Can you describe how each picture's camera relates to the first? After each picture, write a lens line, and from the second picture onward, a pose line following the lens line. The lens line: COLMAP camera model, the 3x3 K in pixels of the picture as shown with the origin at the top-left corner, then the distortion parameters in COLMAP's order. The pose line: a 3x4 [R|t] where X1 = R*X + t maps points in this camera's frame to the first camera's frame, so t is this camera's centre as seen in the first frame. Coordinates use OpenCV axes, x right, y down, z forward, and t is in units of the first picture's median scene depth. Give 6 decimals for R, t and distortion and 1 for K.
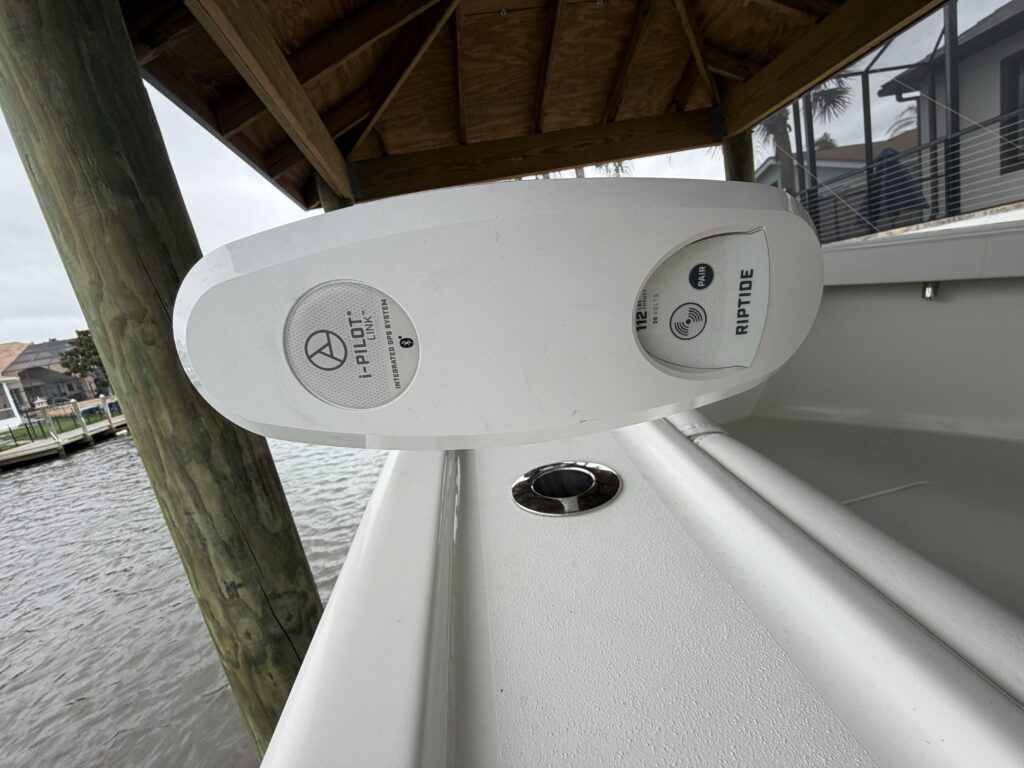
lens RADIAL K [[414.3, 0, 512.0], [0, 414.3, 384.0], [0, 0, 1]] dist [0.000660, 0.000243]
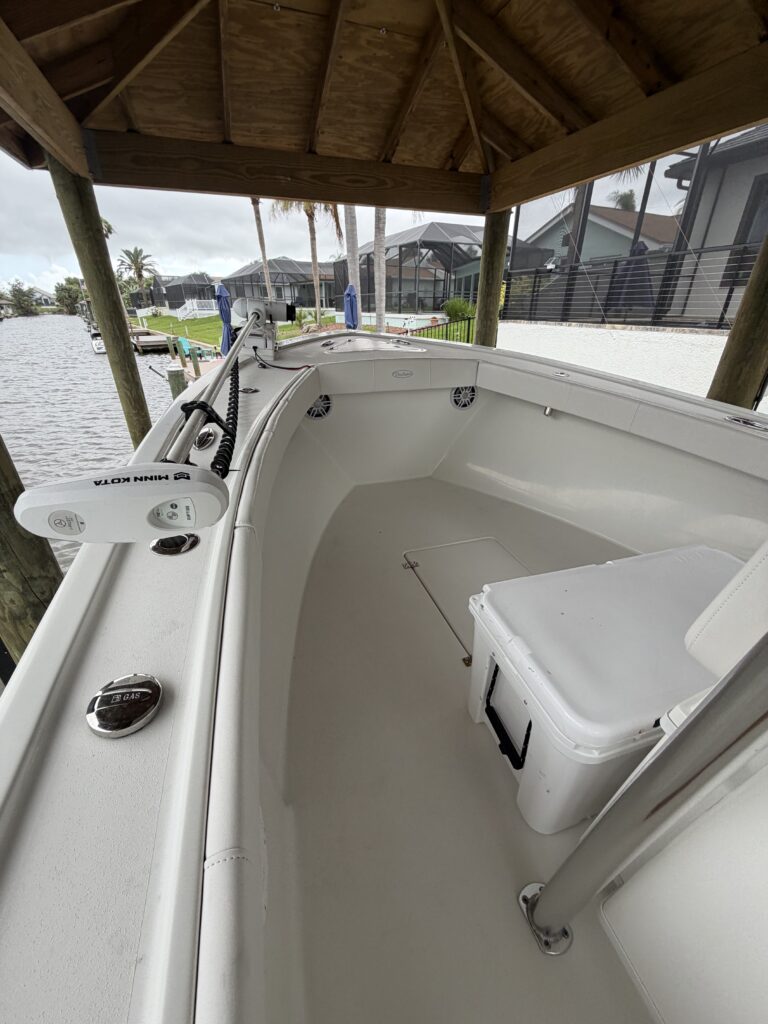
lens RADIAL K [[408.9, 0, 384.0], [0, 408.9, 512.0], [0, 0, 1]] dist [-0.001720, -0.000323]
pose [[0.962014, 0.097170, 0.255121, 0.073034], [-0.162644, 0.954558, 0.249730, -0.085601], [-0.219261, -0.281738, 0.934103, -0.171574]]
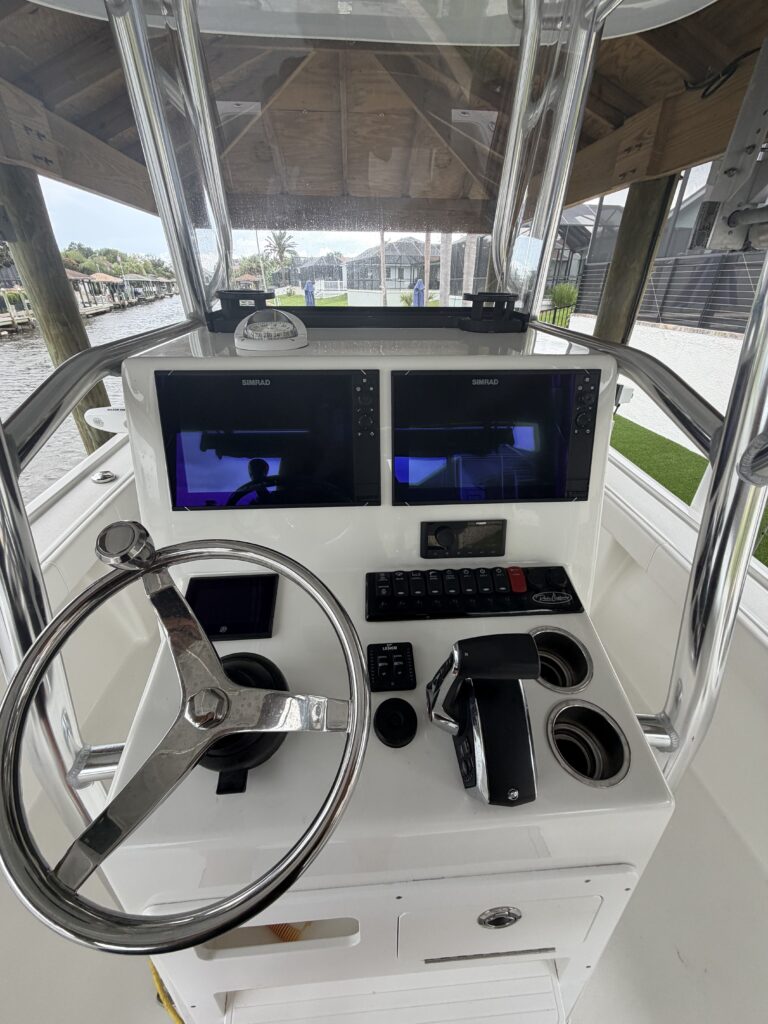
lens RADIAL K [[408.9, 0, 384.0], [0, 408.9, 512.0], [0, 0, 1]] dist [-0.001720, -0.000323]
pose [[0.975186, 0.219606, 0.028036, 0.405618], [-0.216274, 0.917925, 0.332623, -0.176477], [0.047312, -0.330433, 0.942643, -0.556637]]
